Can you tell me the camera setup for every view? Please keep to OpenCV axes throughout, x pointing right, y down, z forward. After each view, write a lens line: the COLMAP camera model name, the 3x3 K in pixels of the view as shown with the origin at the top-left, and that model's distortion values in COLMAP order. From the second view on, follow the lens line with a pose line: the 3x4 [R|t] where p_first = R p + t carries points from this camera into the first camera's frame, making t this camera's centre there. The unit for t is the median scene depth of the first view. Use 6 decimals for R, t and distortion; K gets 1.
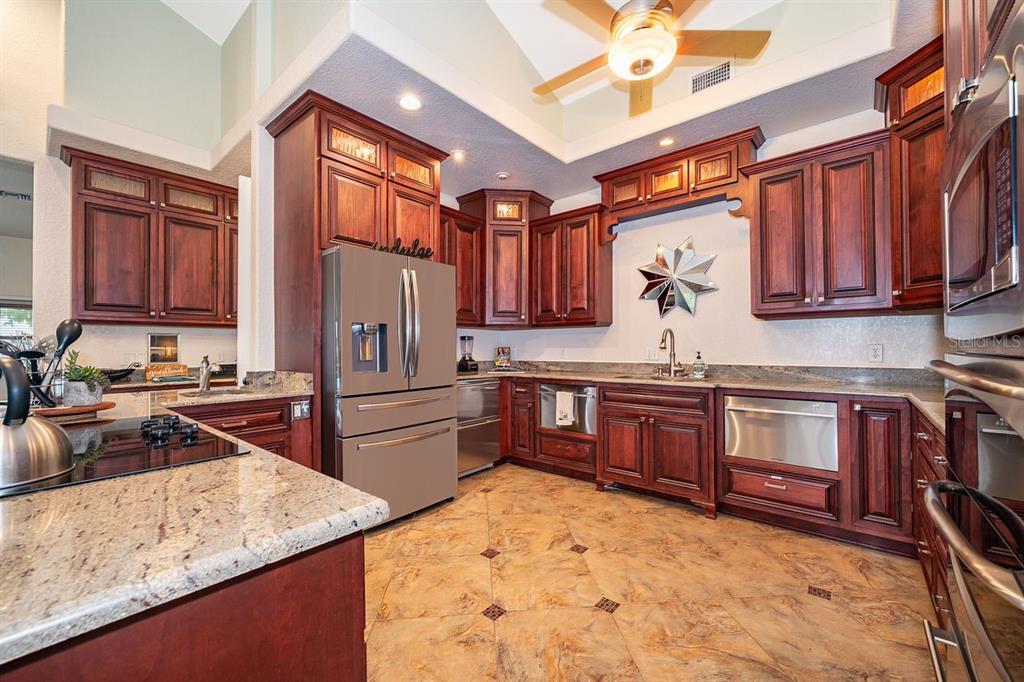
lens RADIAL K [[413.0, 0, 515.2], [0, 413.0, 343.8], [0, 0, 1]] dist [-0.004238, 0.000739]
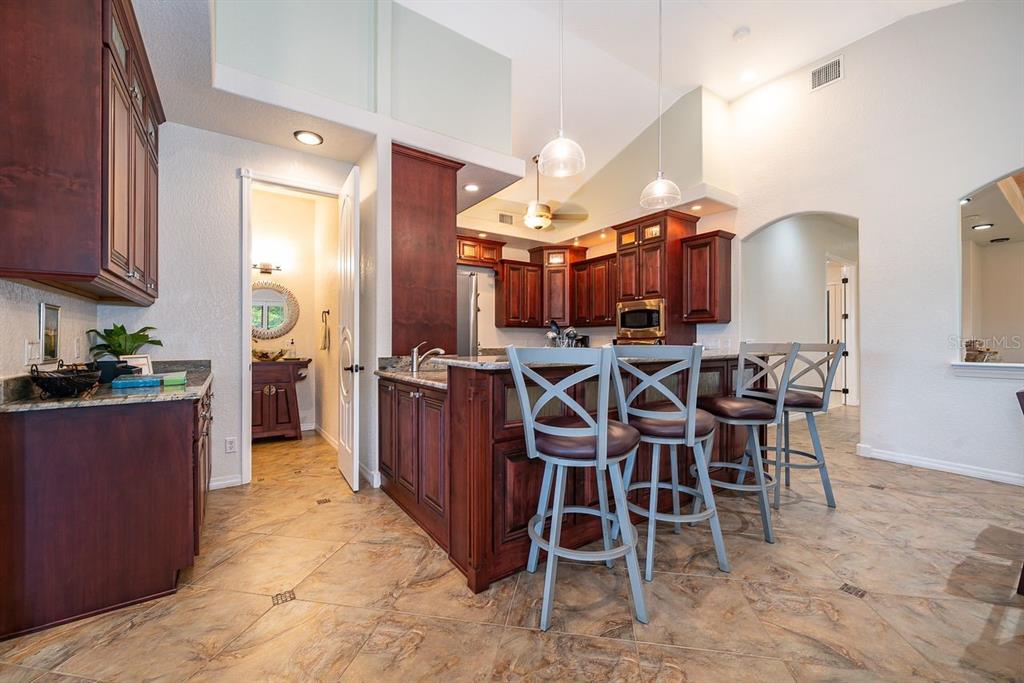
lens RADIAL K [[413.0, 0, 515.8], [0, 413.0, 340.7], [0, 0, 1]] dist [-0.004238, 0.000739]
pose [[0.248000, 0.007382, 0.968732, -1.501152], [-0.007941, 0.999953, -0.005587, 0.024234], [-0.968728, -0.006307, 0.248047, 0.357436]]
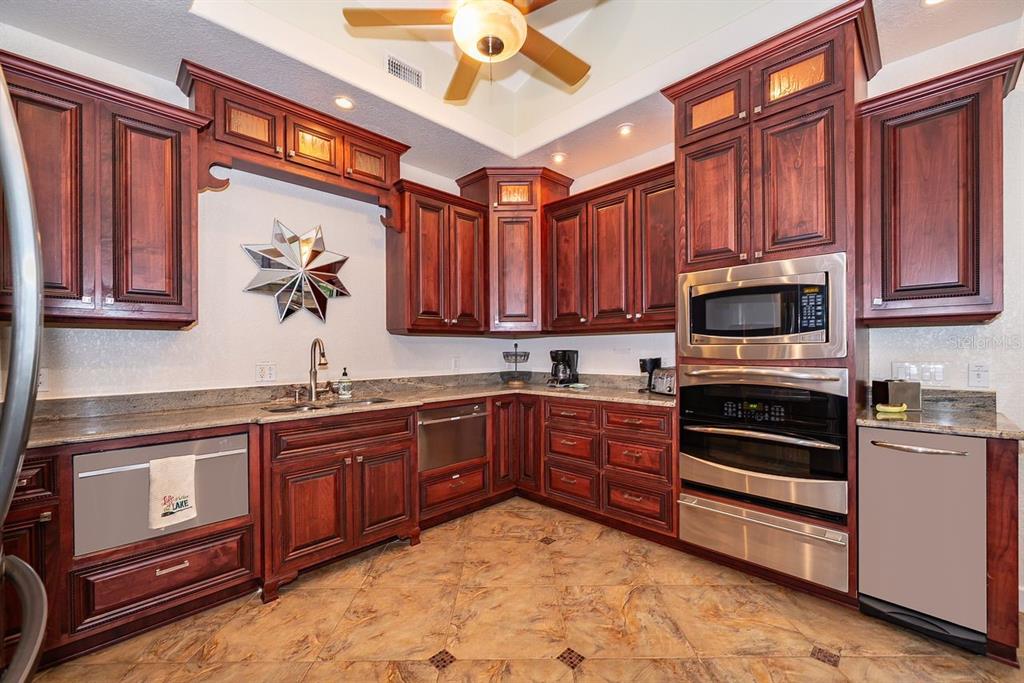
lens RADIAL K [[413.0, 0, 510.9], [0, 413.0, 351.1], [0, 0, 1]] dist [-0.004238, 0.000739]
pose [[0.079475, 0.002211, 0.996834, -0.392601], [-0.002203, 0.999995, -0.002043, -0.013626], [-0.996834, -0.002034, 0.079479, 0.622670]]
